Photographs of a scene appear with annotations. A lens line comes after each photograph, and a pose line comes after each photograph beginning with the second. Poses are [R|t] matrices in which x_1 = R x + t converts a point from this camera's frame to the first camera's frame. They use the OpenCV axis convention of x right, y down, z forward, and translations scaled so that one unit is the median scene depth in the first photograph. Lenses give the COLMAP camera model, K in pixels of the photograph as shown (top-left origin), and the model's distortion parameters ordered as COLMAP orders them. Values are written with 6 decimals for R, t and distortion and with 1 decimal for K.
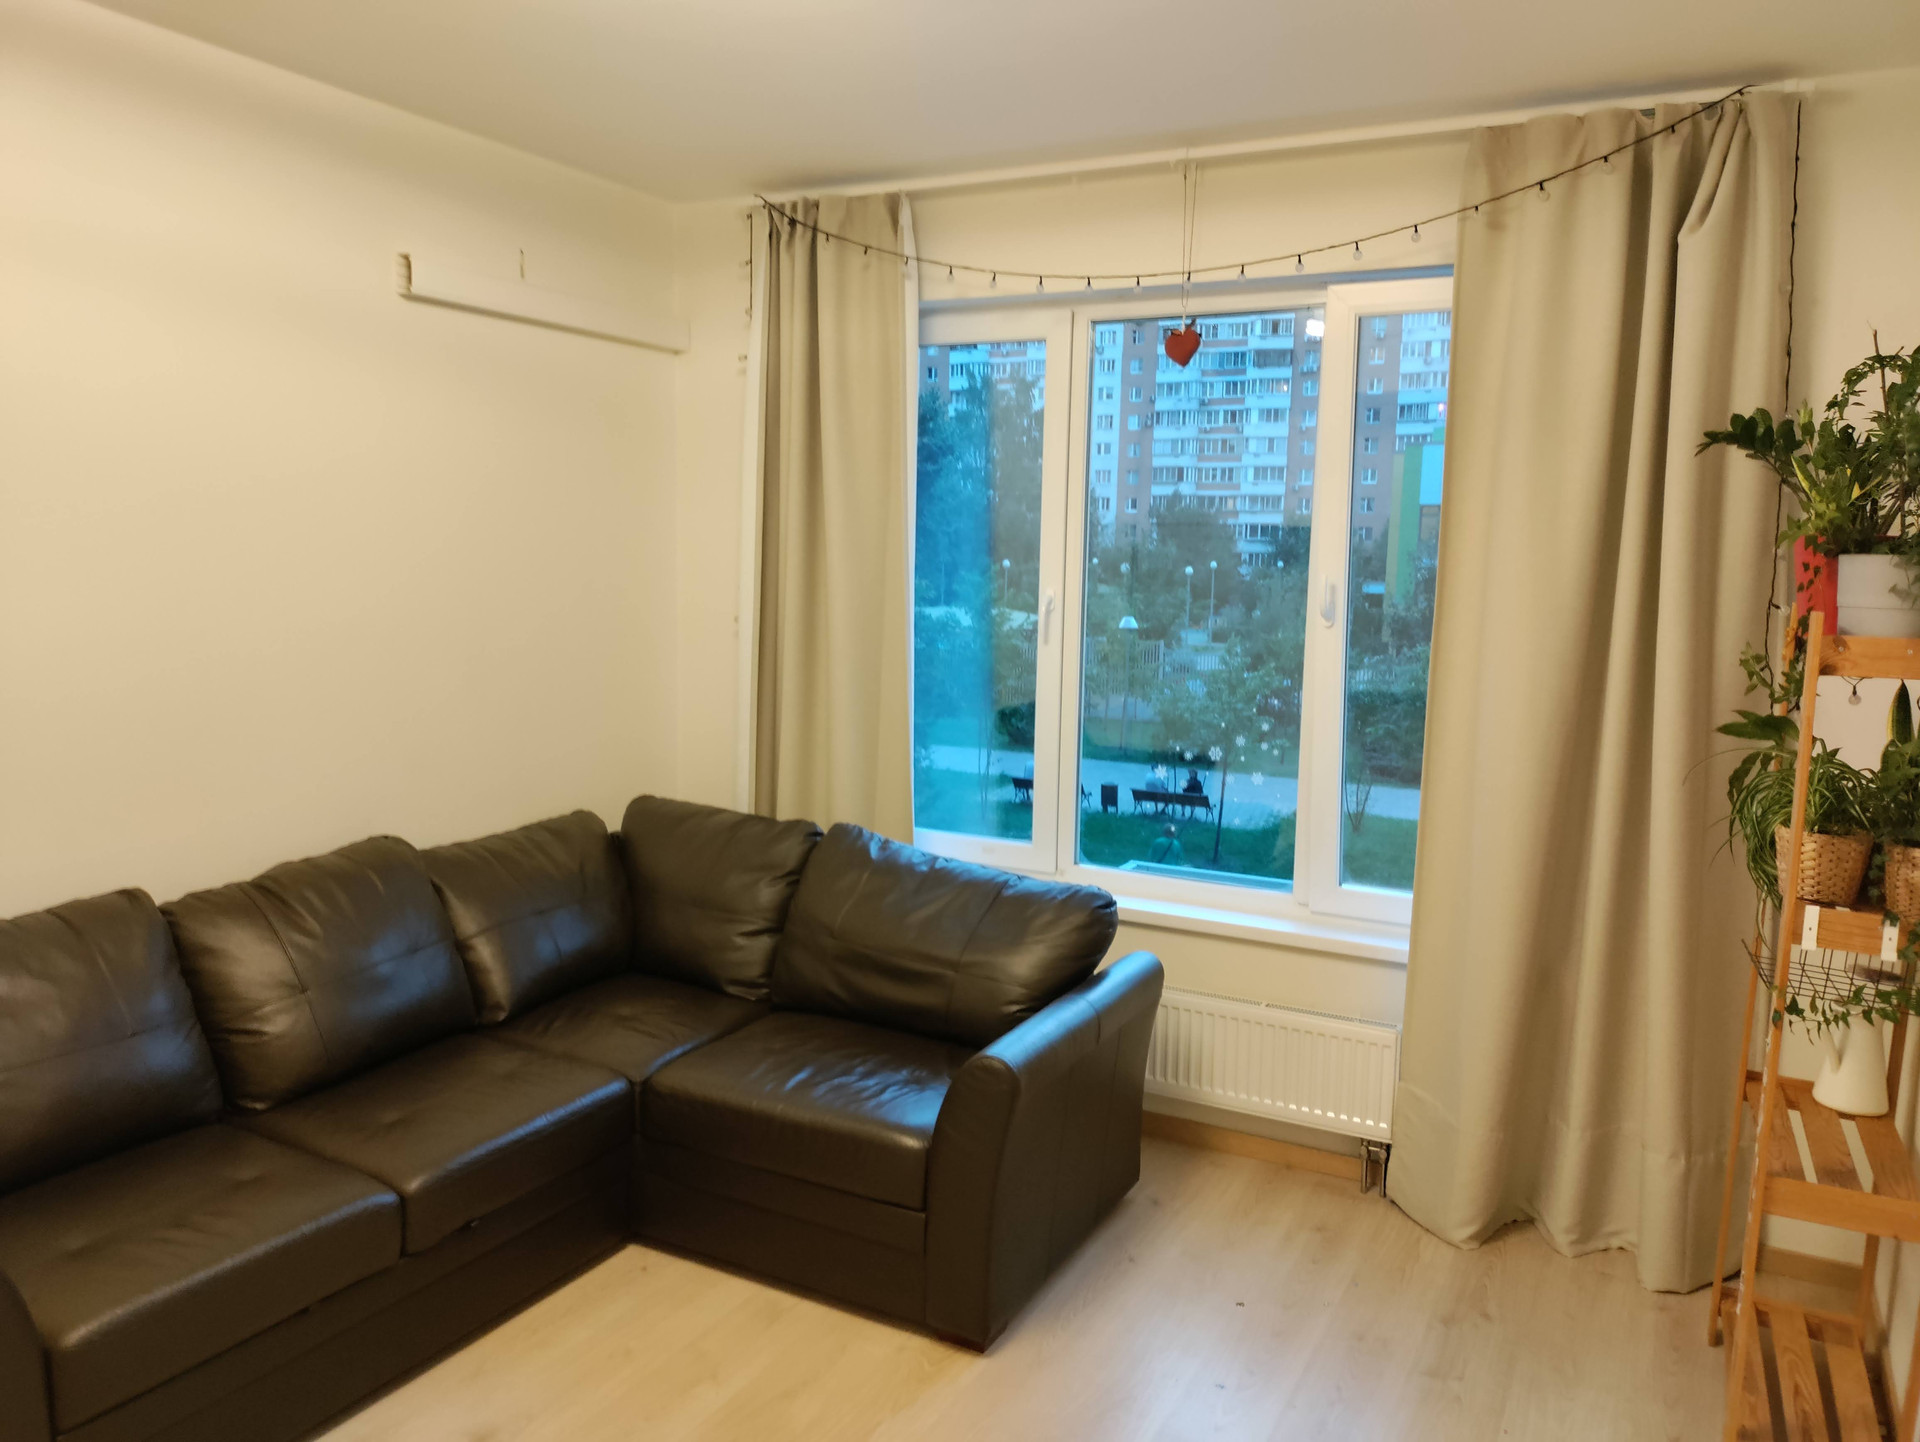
lens RADIAL K [[1411.0, 0, 960.4], [0, 1411.0, 712.5], [0, 0, 1]] dist [0.080513, -0.110069]
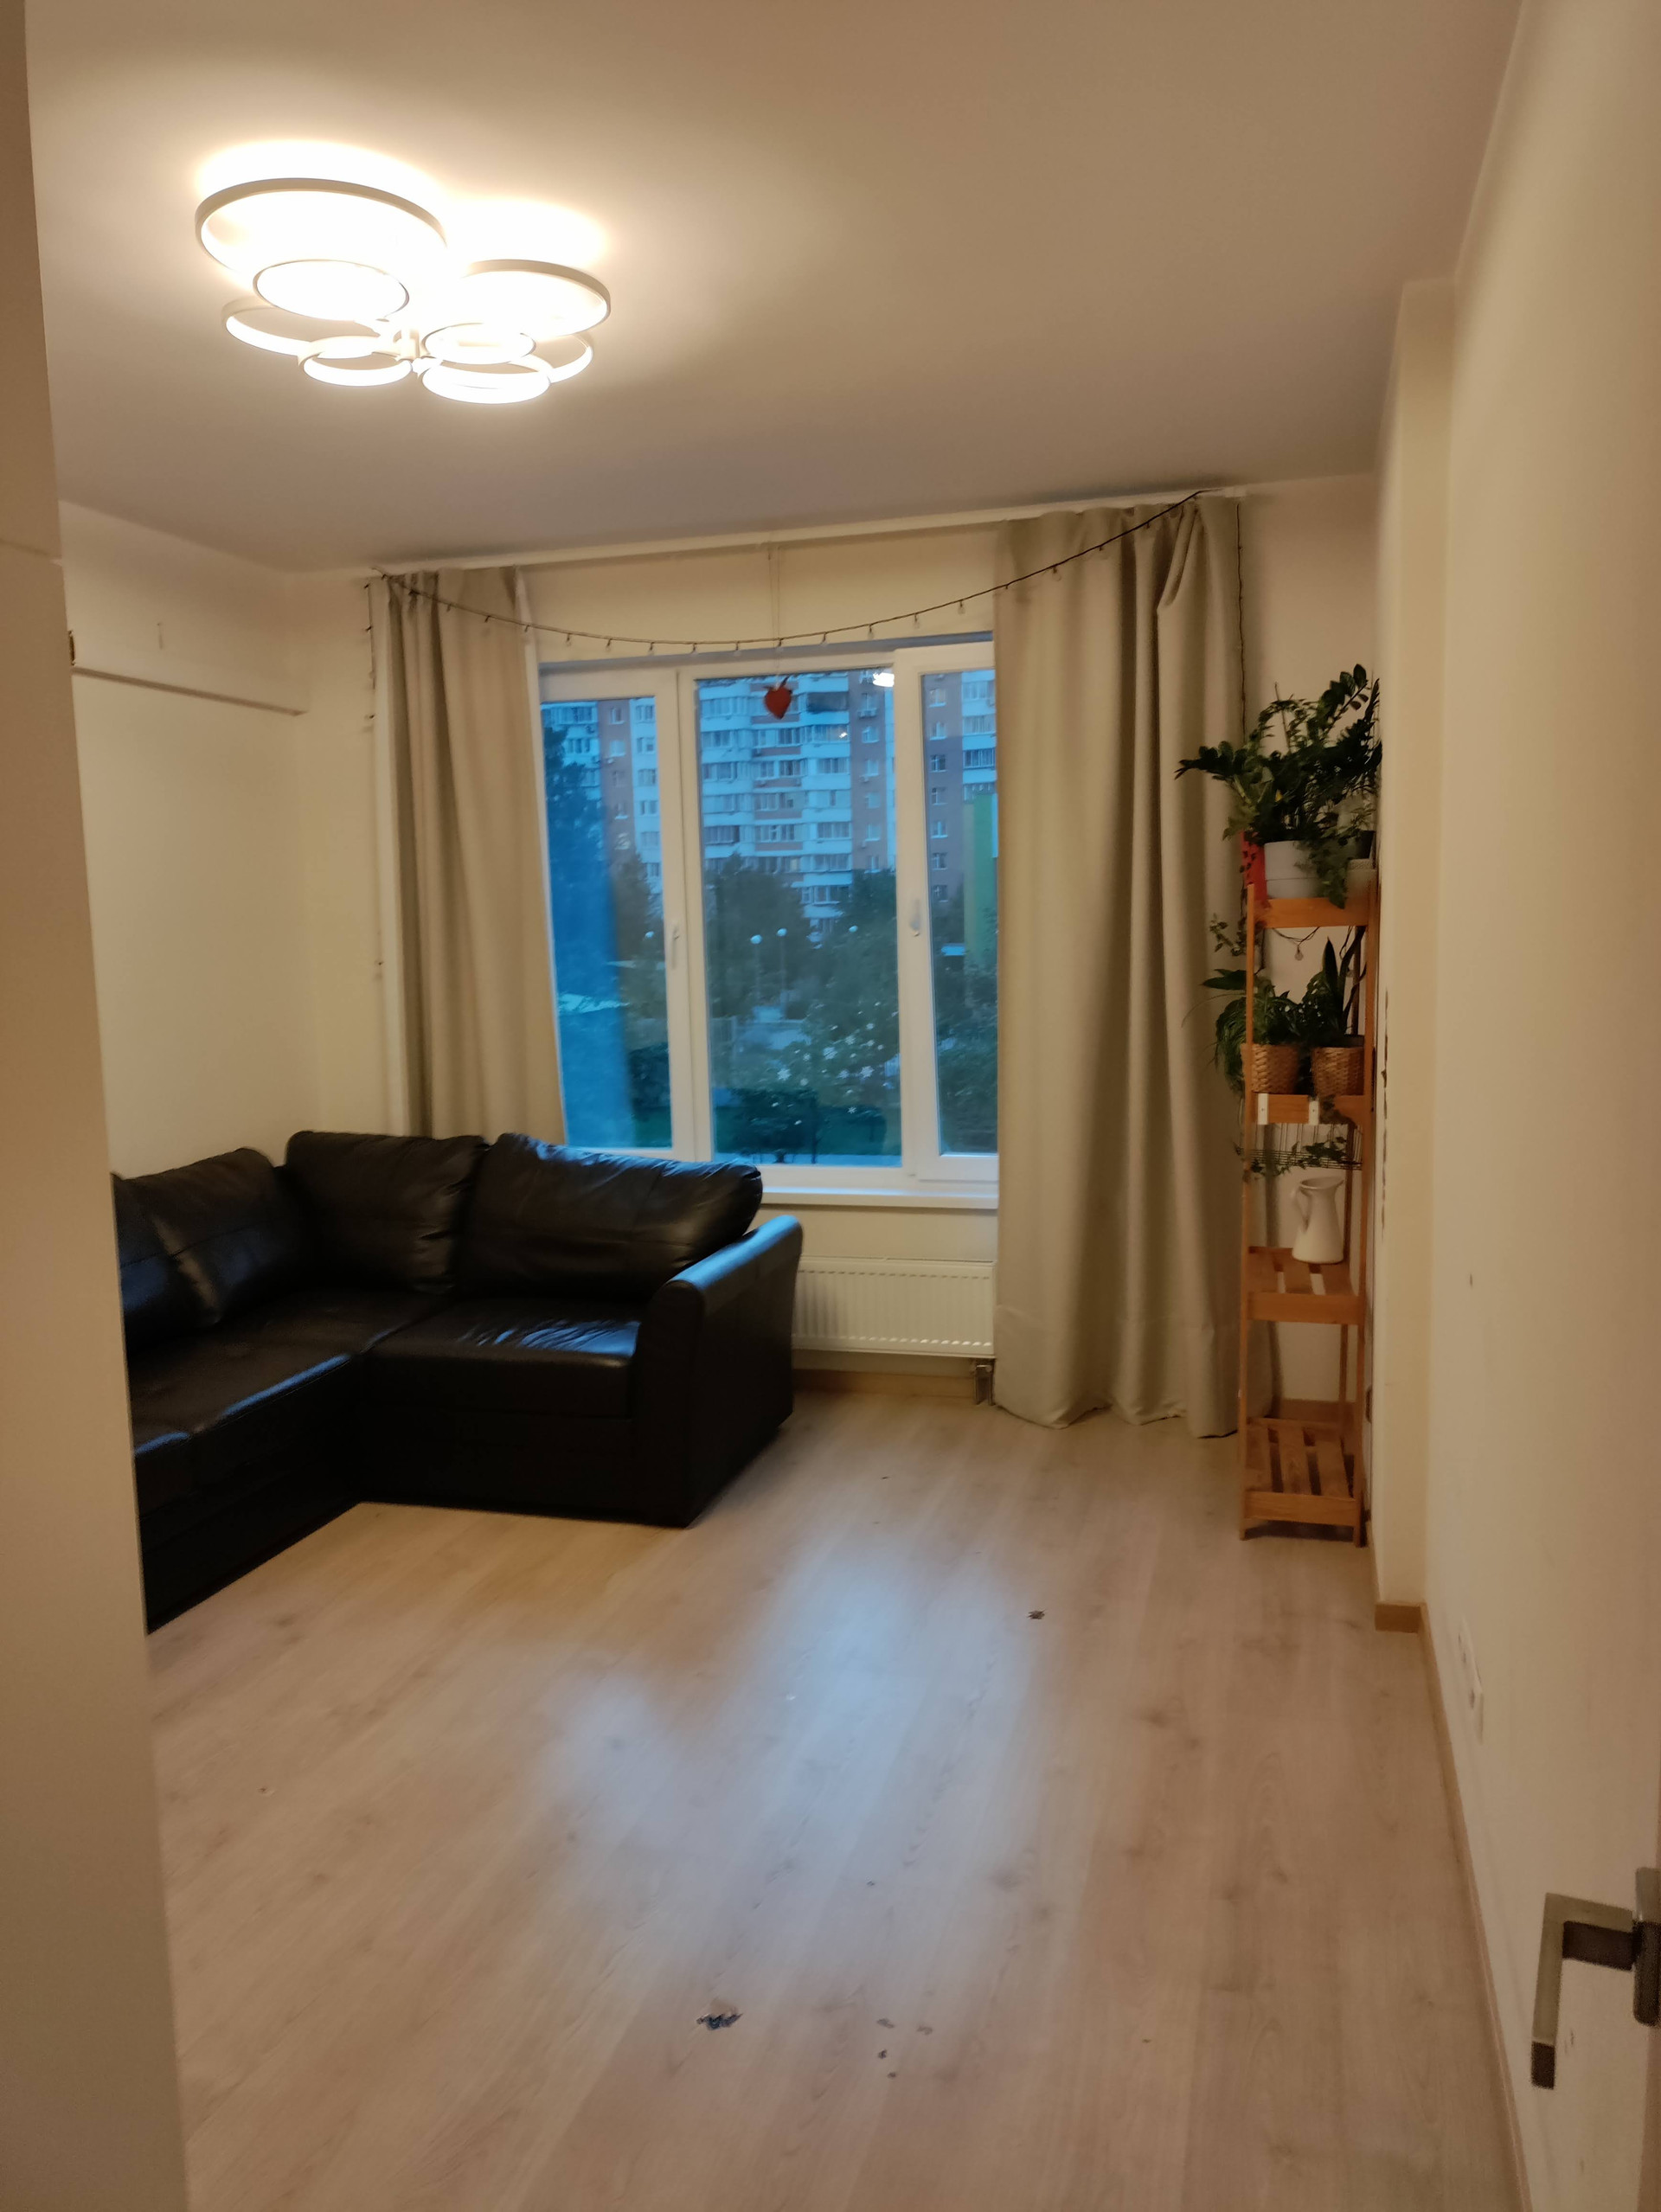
lens RADIAL K [[1625.7, 0, 818.2], [0, 1625.7, 1109.1], [0, 0, 1]] dist [0.080513, -0.110069]
pose [[0.978817, -0.069962, 0.192413, -0.093011], [0.070303, 0.997513, 0.005064, 0.072252], [-0.192289, 0.008571, 0.981301, -0.319627]]
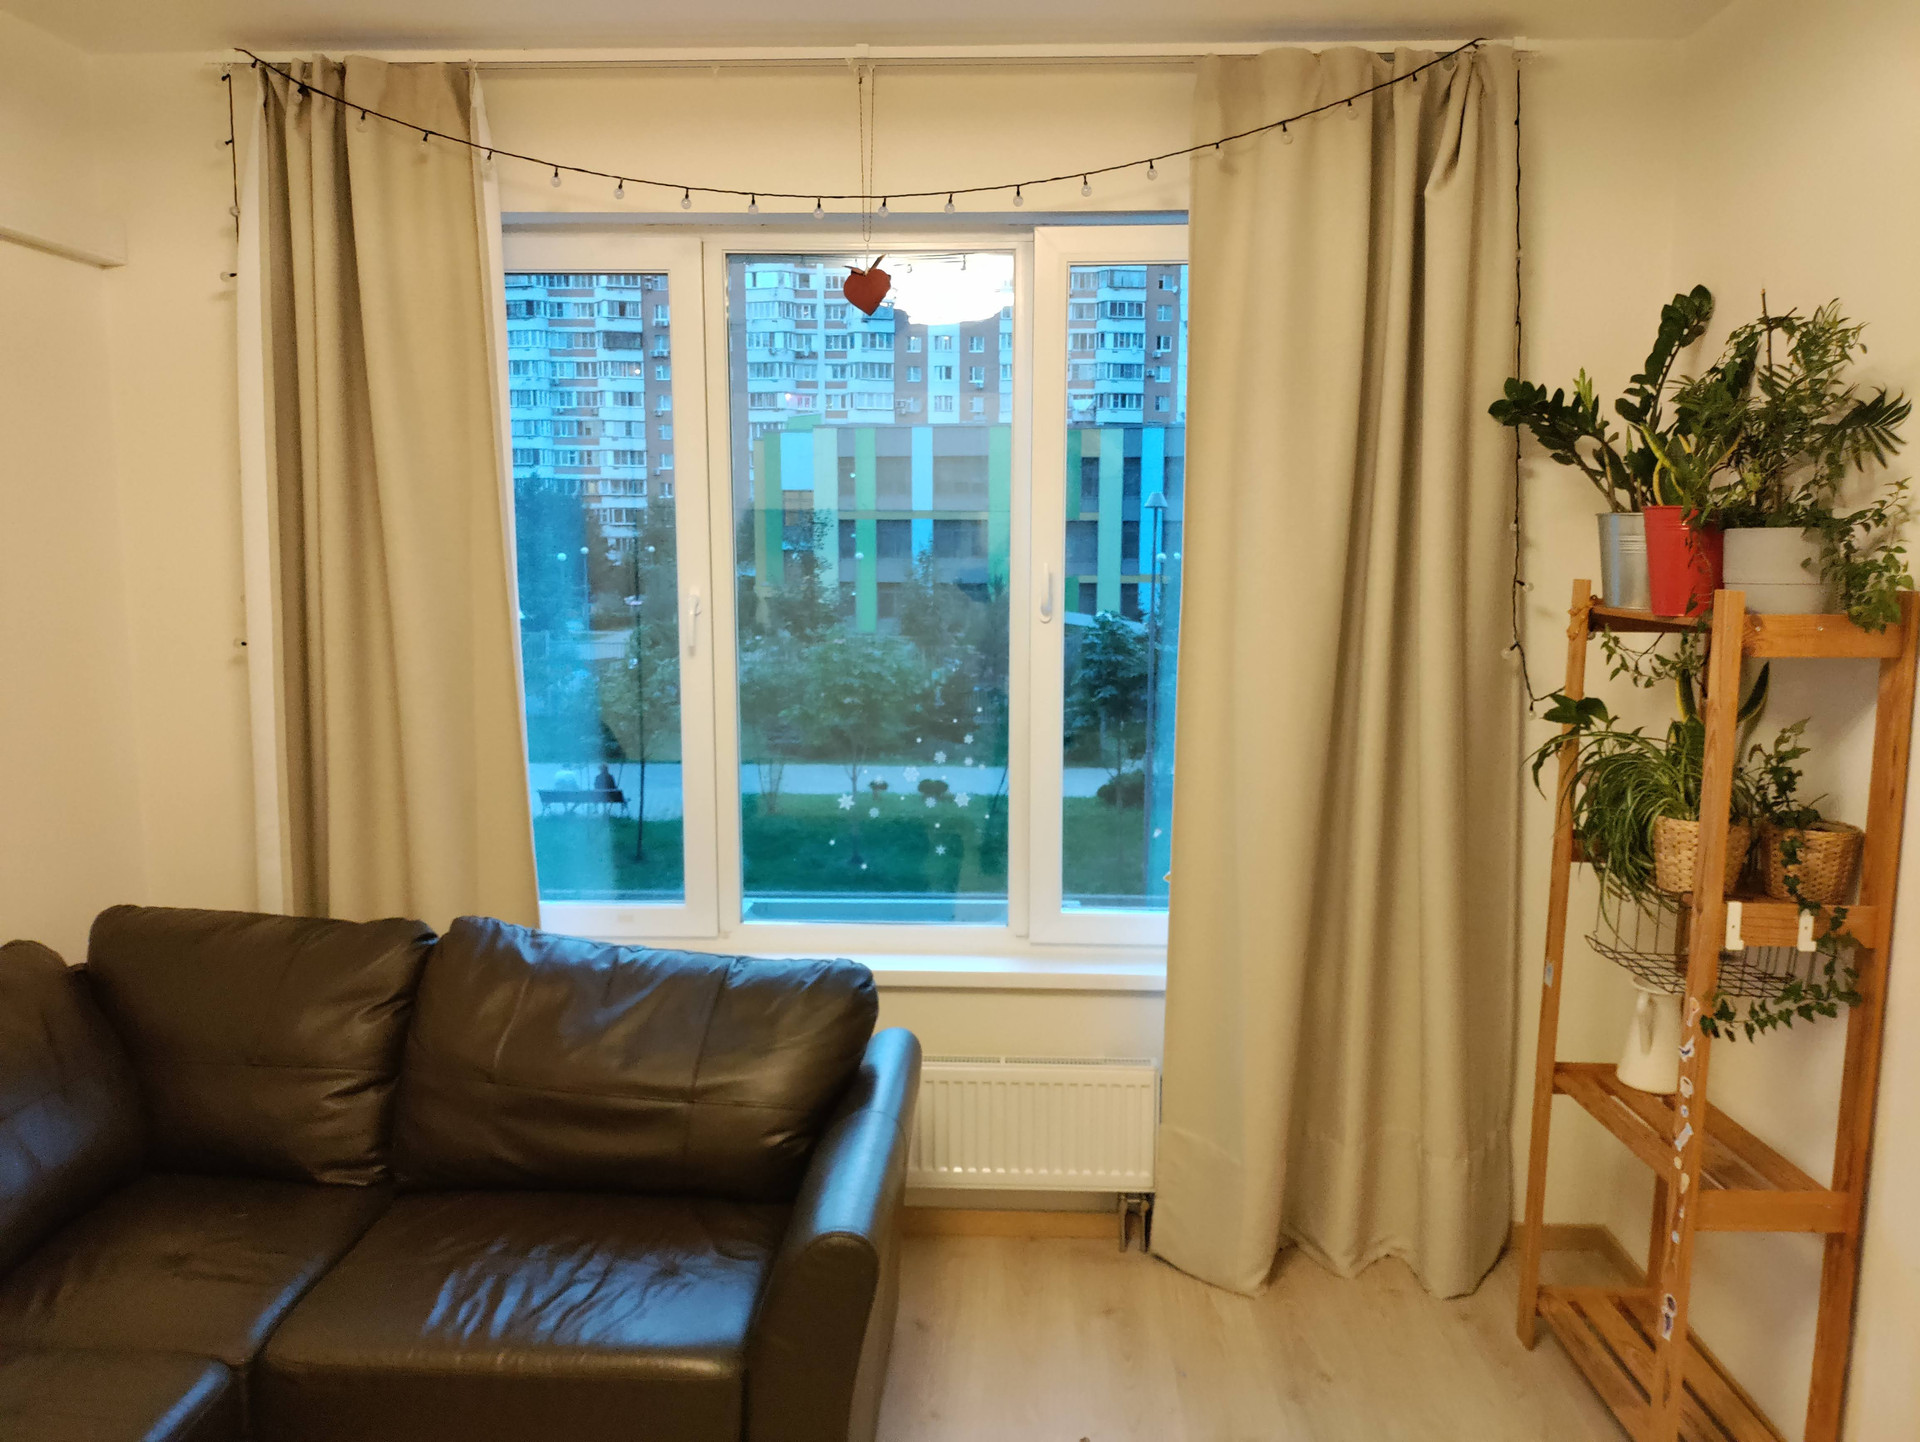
lens RADIAL K [[1411.0, 0, 960.4], [0, 1411.0, 712.5], [0, 0, 1]] dist [0.080513, -0.110069]
pose [[0.904386, -0.071884, 0.420617, -0.160200], [0.067314, 0.997400, 0.025723, -0.030318], [-0.421373, 0.005050, 0.906873, 0.229204]]
